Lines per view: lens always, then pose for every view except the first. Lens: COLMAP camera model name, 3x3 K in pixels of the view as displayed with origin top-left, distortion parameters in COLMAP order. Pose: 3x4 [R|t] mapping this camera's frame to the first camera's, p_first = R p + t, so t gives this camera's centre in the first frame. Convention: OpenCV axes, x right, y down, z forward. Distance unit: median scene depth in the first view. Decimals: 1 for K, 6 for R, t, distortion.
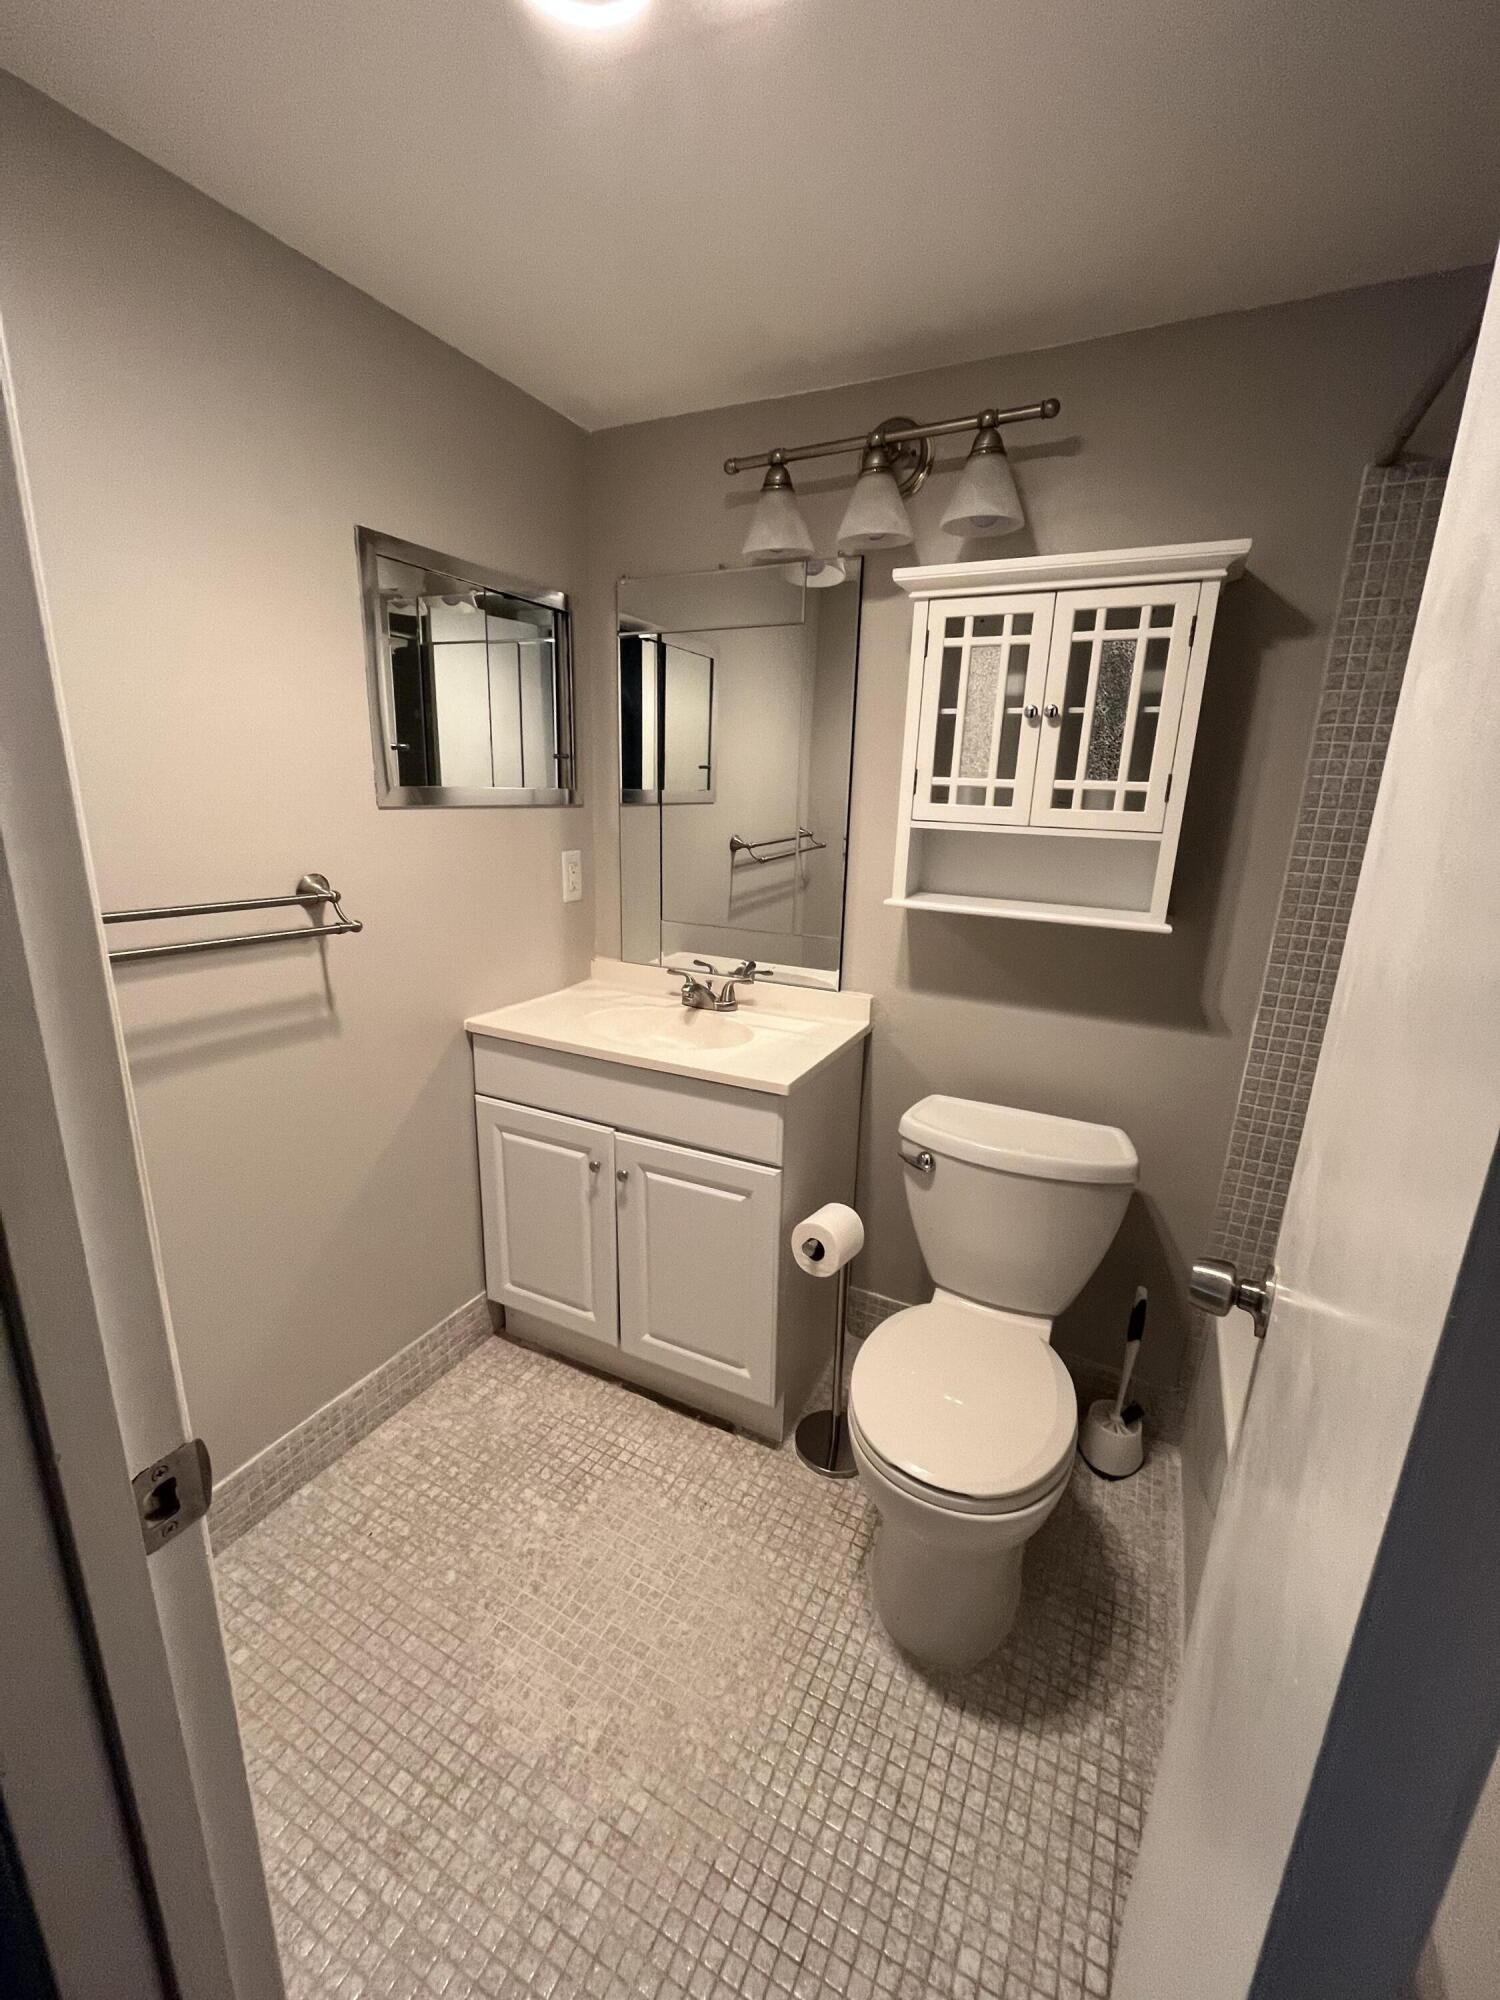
lens RADIAL K [[805.6, 0, 750.2], [0, 805.6, 996.2], [0, 0, 1]] dist [-0.006007, -0.000043]
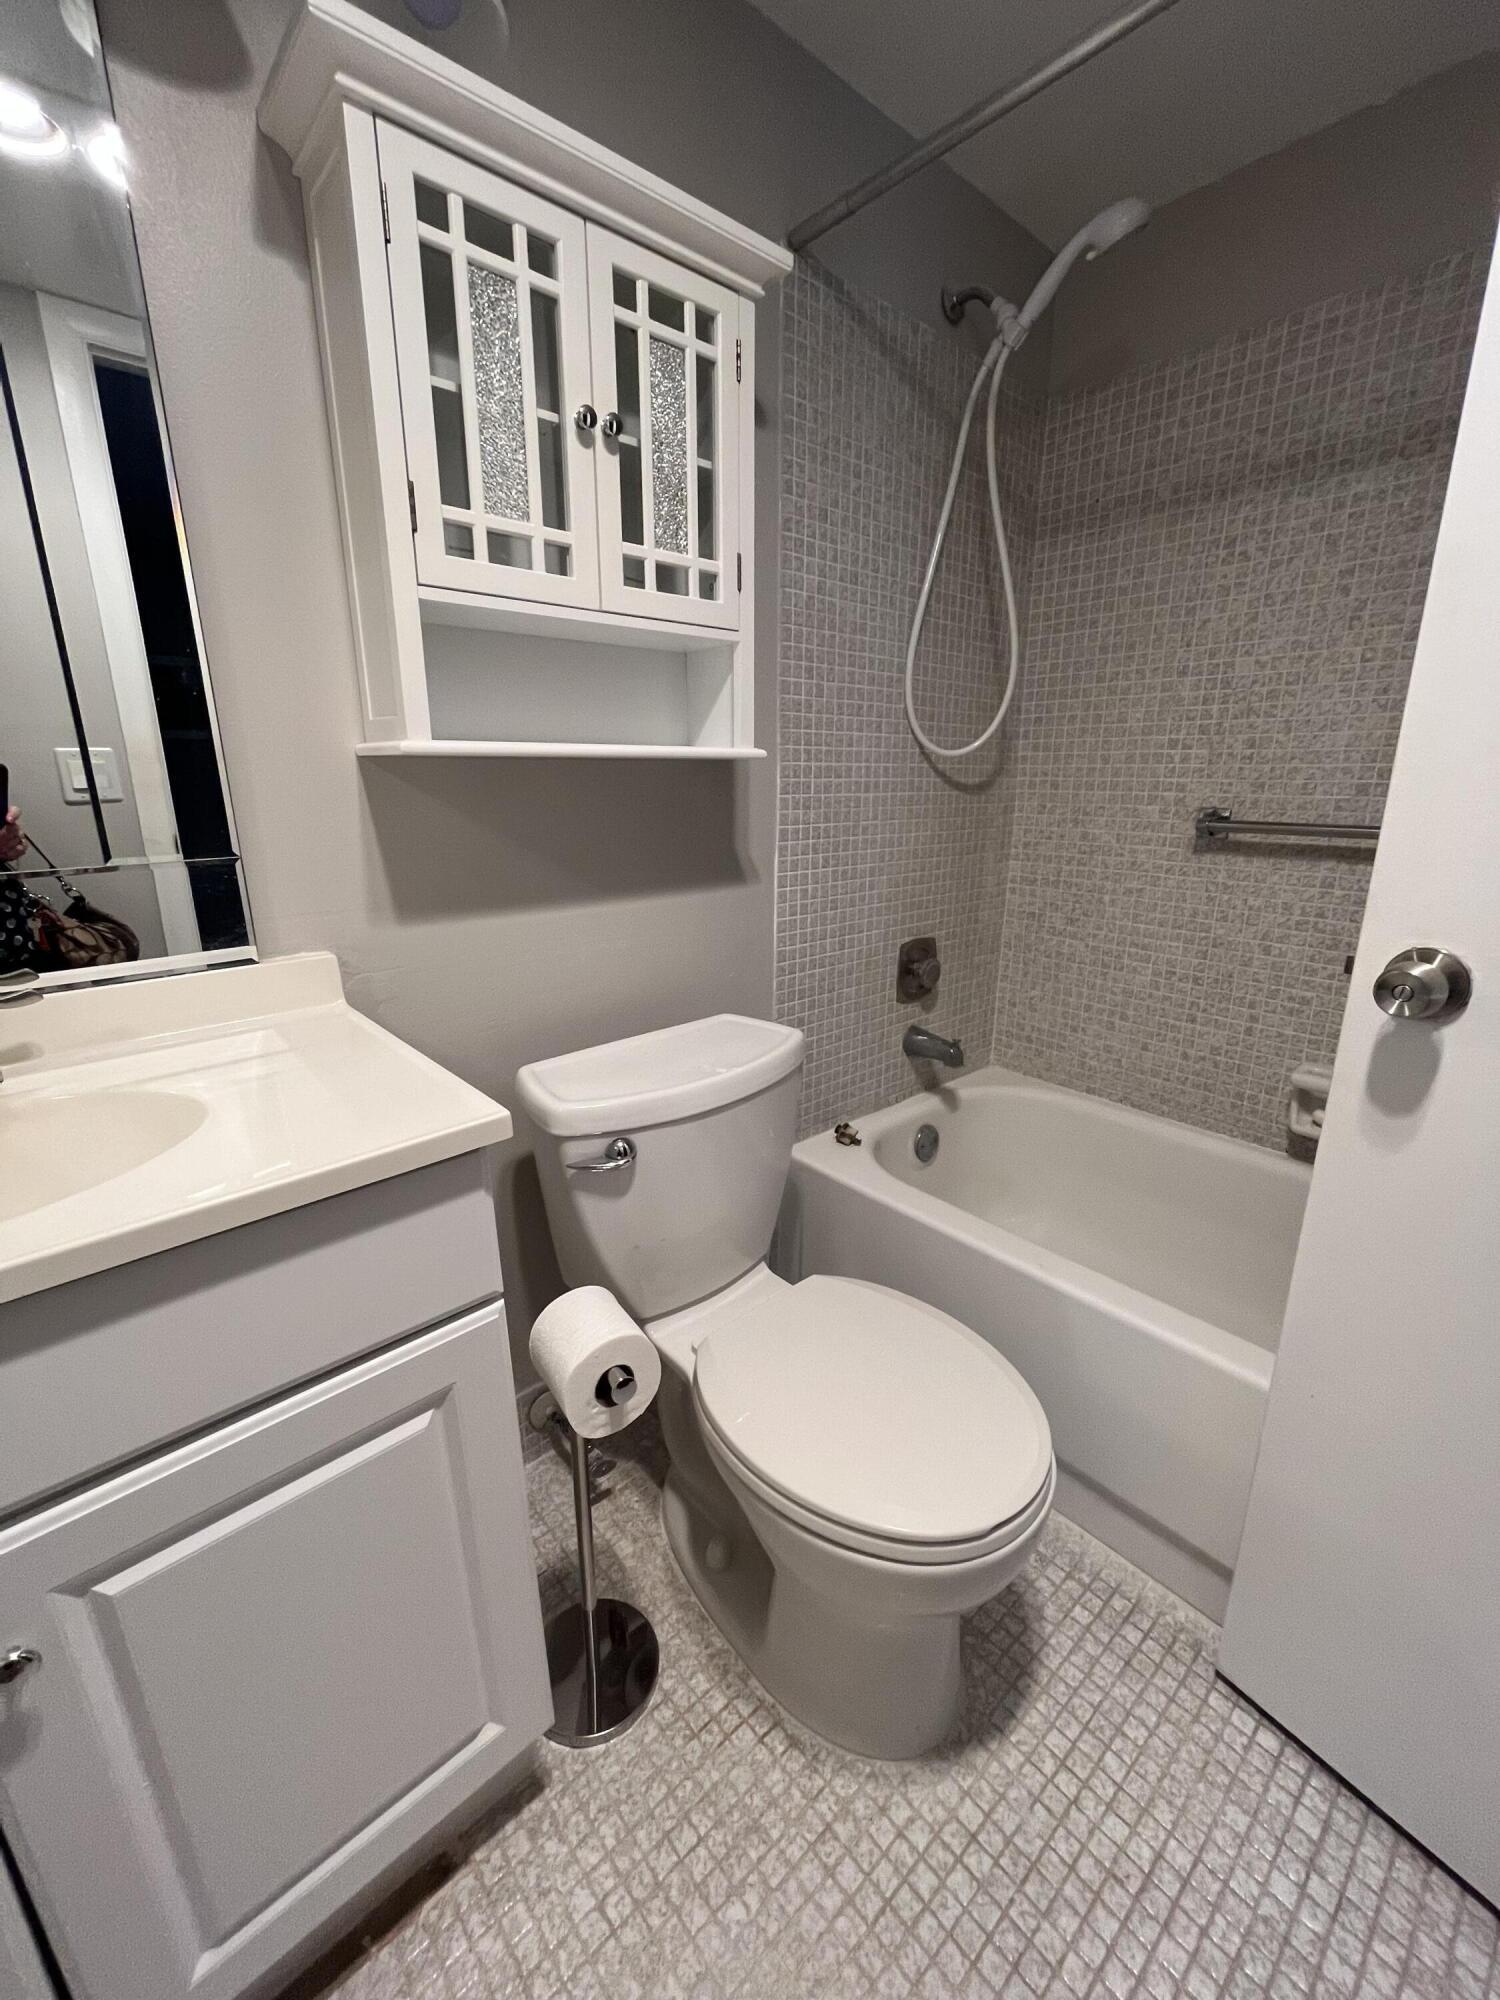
lens RADIAL K [[805.6, 0, 750.2], [0, 805.6, 996.2], [0, 0, 1]] dist [-0.006007, -0.000043]
pose [[0.369015, -0.277081, 0.887161, -0.285922], [0.253720, 0.948305, 0.190642, -0.005529], [-0.894122, 0.154741, 0.420240, 0.663255]]
